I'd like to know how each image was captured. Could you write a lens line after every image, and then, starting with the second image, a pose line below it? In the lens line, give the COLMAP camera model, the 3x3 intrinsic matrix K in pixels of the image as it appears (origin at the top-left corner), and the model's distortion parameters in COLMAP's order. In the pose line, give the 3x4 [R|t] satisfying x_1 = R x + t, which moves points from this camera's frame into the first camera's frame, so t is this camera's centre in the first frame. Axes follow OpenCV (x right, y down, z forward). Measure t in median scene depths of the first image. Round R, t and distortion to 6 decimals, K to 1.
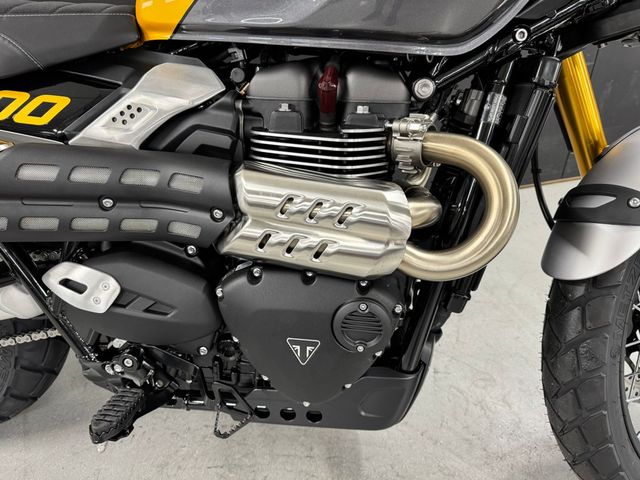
lens RADIAL K [[441.7, 0, 320.0], [0, 441.7, 240.0], [0, 0, 1]] dist [0.007802, -0.001332]
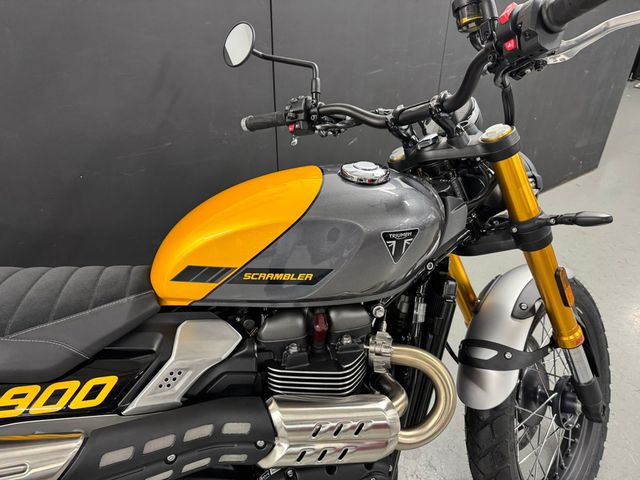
lens RADIAL K [[447.6, 0, 316.2], [0, 447.6, 236.8], [0, 0, 1]] dist [0.030182, -0.051377]
pose [[0.934259, -0.150840, 0.323122, -0.400133], [0.168328, 0.985369, -0.026704, -0.575812], [-0.314367, 0.079339, 0.945980, -0.362369]]
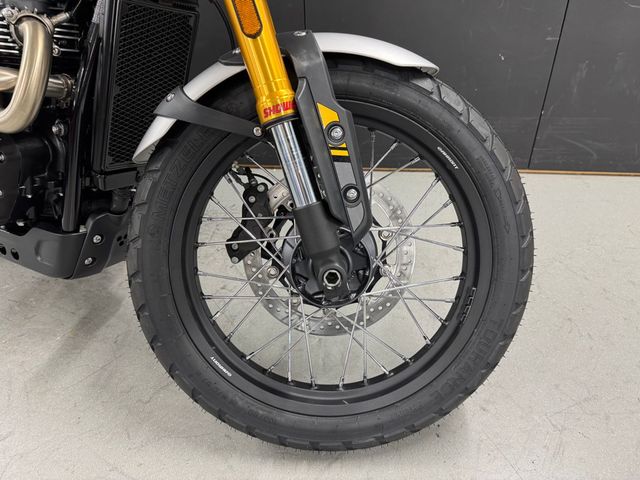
lens RADIAL K [[447.6, 0, 316.2], [0, 447.6, 236.8], [0, 0, 1]] dist [0.030182, -0.051377]
pose [[0.927906, 0.202664, -0.312919, 1.477329], [-0.196650, 0.979145, 0.051020, 0.133313], [0.316733, 0.014194, 0.948409, 0.038020]]
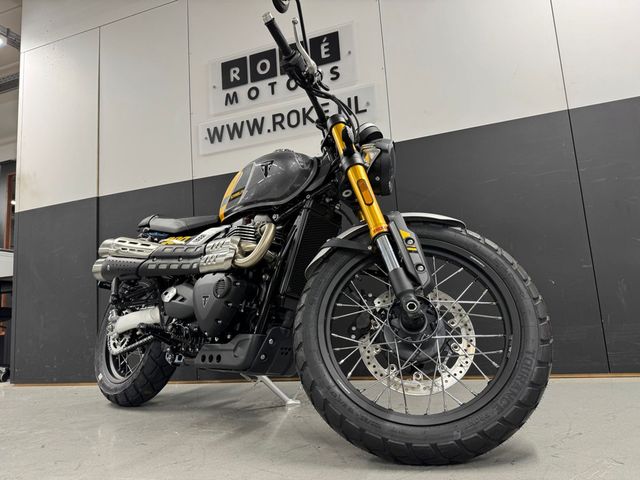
lens RADIAL K [[441.7, 0, 320.0], [0, 441.7, 240.0], [0, 0, 1]] dist [0.007802, -0.001332]
pose [[0.815552, -0.117508, -0.566628, 1.974098], [-0.271913, 0.786524, -0.554476, 1.198819], [0.510822, 0.606277, 0.609499, -0.435606]]
